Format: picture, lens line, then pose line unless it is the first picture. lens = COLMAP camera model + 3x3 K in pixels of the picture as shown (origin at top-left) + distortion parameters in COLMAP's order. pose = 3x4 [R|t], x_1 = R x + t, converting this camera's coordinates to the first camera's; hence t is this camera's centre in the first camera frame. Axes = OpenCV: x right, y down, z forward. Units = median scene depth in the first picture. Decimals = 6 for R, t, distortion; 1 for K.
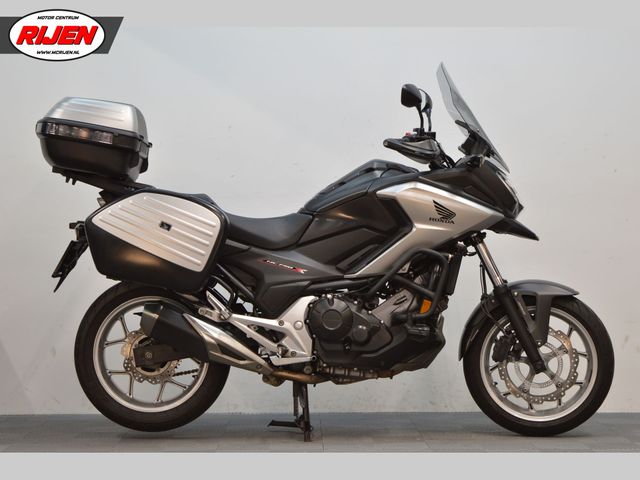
lens RADIAL K [[1536.0, 0, 320.0], [0, 1536.0, 240.0], [0, 0, 1]] dist [0.072660, 0.304370]
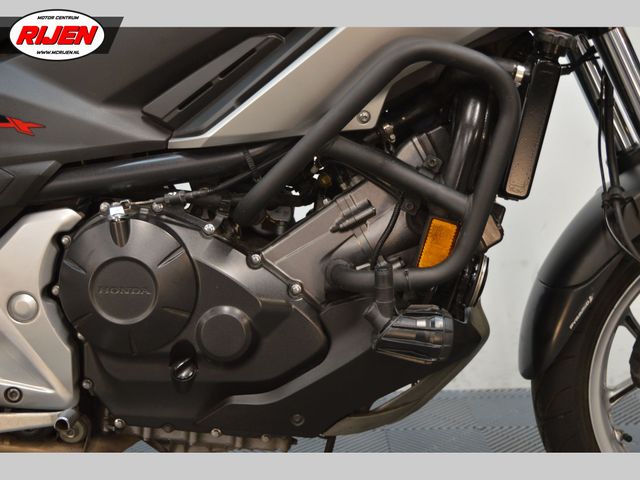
lens RADIAL K [[950.6, 0, 320.0], [0, 950.6, 240.0], [0, 0, 1]] dist [-0.005489, -0.013759]
pose [[0.999920, -0.012409, -0.002604, 0.046033], [0.012662, 0.987873, 0.154746, 0.013827], [0.000652, -0.154766, 0.987951, 0.812517]]
